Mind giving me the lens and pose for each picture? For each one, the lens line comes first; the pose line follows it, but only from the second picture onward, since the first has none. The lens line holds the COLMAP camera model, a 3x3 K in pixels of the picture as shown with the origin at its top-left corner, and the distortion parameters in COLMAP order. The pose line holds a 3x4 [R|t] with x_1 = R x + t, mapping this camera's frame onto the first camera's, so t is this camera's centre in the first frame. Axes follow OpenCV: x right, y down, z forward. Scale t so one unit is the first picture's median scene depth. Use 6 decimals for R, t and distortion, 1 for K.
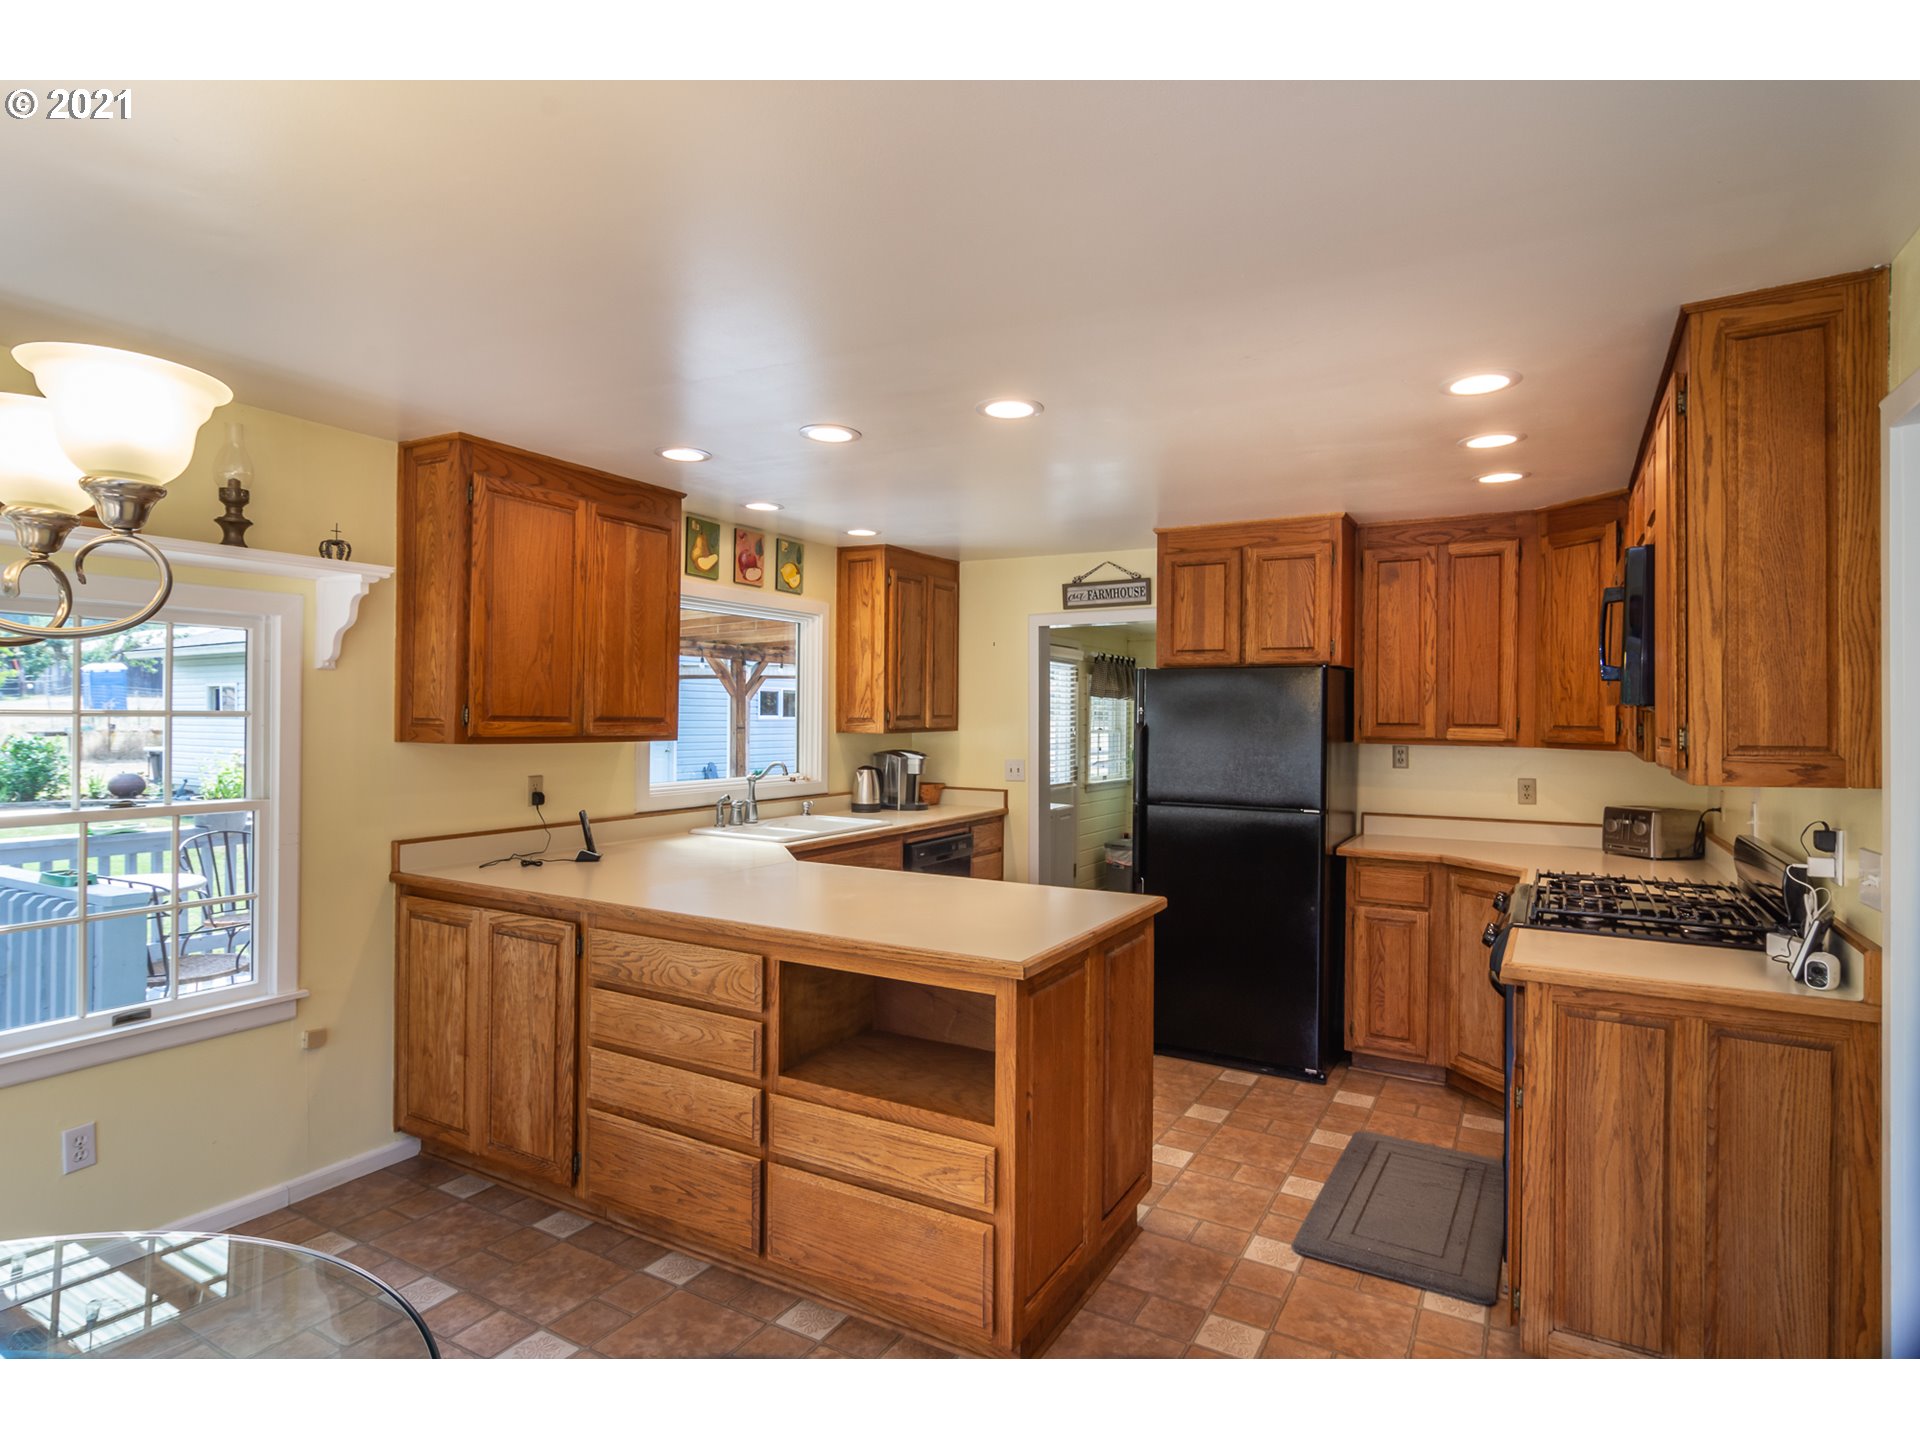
lens RADIAL K [[1027.4, 0, 949.7], [0, 1027.4, 715.8], [0, 0, 1]] dist [-0.004092, 0.002057]
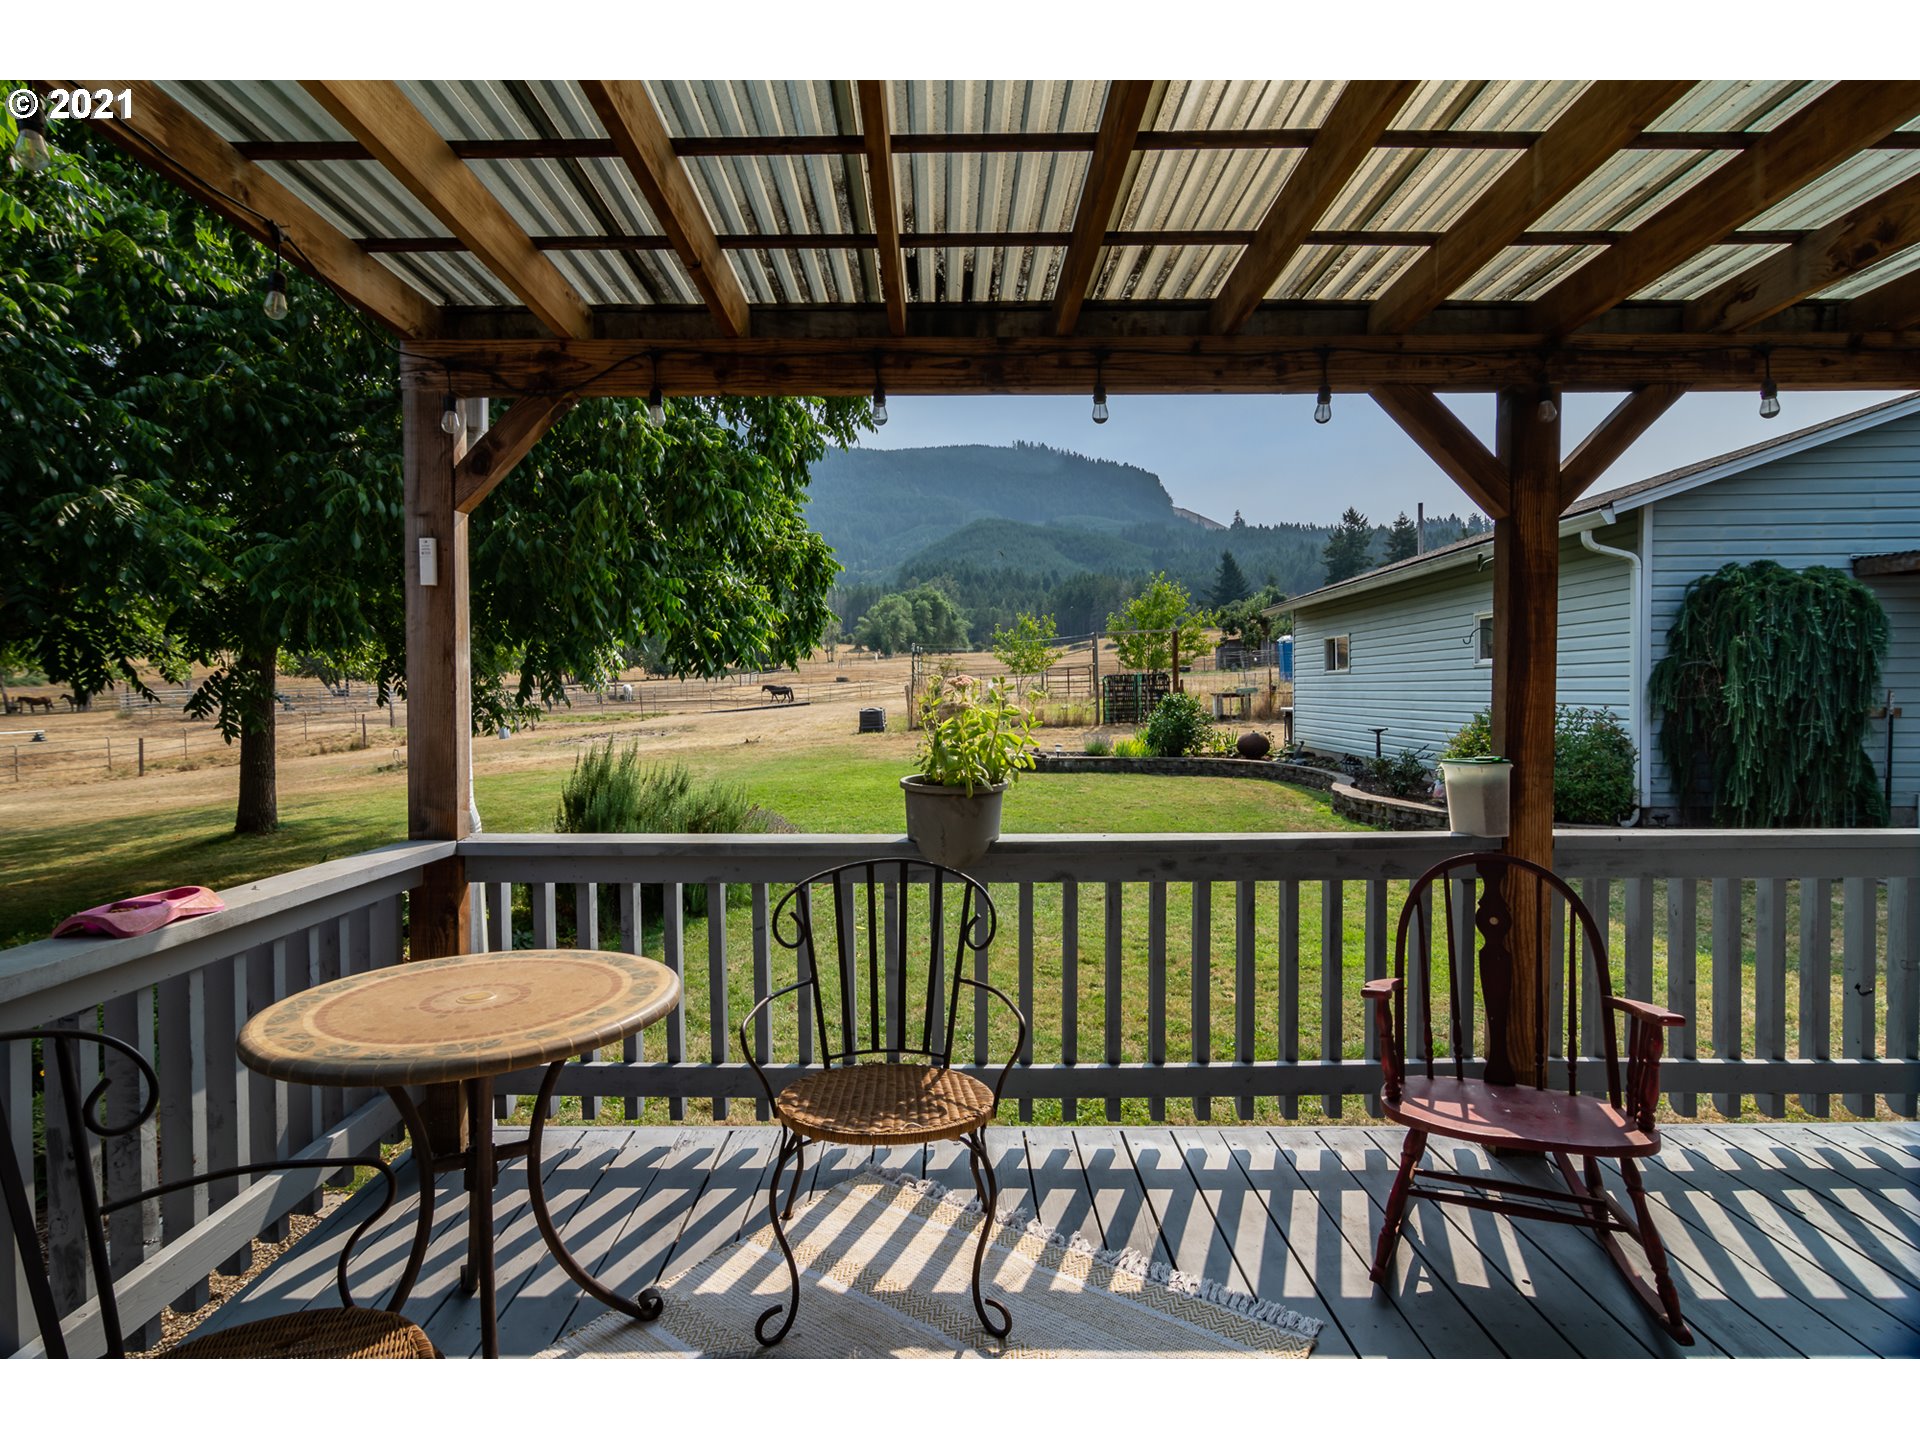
lens RADIAL K [[1027.4, 0, 949.7], [0, 1027.4, 715.8], [0, 0, 1]] dist [-0.004092, 0.002057]
pose [[0.501830, 0.014590, -0.864843, -0.423386], [0.012072, 0.999642, 0.023869, 0.054990], [0.864882, -0.022419, 0.501474, 1.050759]]
